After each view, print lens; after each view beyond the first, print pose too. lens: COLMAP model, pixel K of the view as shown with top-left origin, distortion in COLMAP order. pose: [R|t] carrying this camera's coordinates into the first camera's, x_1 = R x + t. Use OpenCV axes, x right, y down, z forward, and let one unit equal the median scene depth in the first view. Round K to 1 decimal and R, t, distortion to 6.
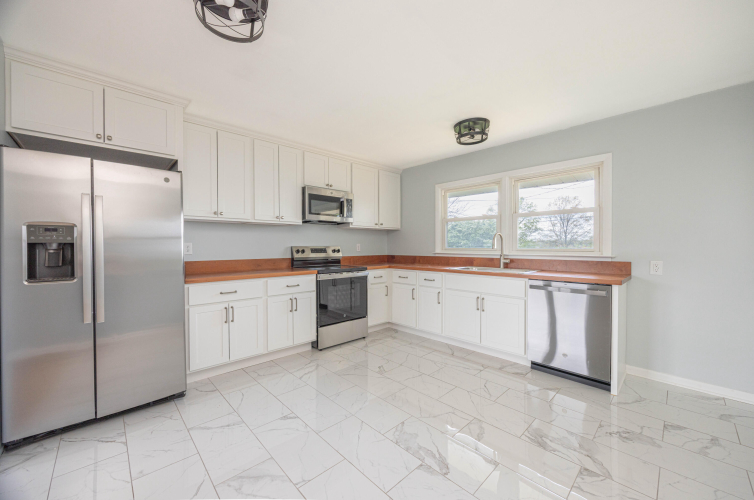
lens RADIAL K [[288.8, 0, 377.0], [0, 288.8, 250.0], [0, 0, 1]] dist [0.000030, -0.000007]
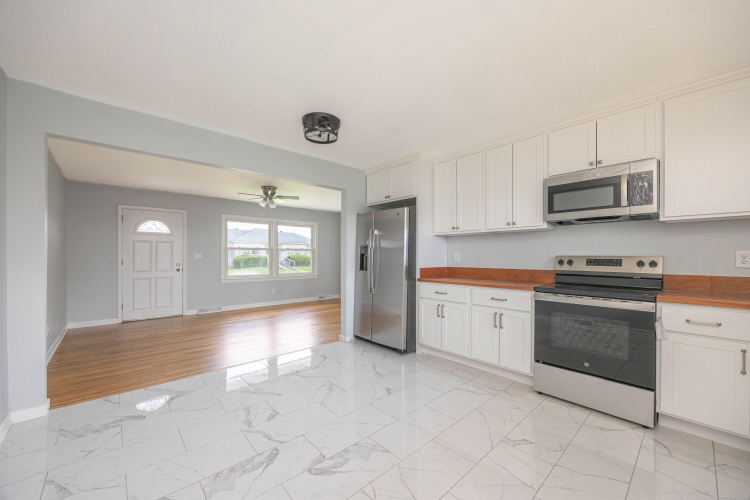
lens RADIAL K [[290.5, 0, 356.8], [0, 290.5, 258.1], [0, 0, 1]] dist [-0.000122, -0.000024]
pose [[-0.053065, 0.009812, -0.998543, 0.592542], [-0.013614, 0.999852, 0.010548, -0.007988], [0.998498, 0.014154, -0.052923, 0.562594]]
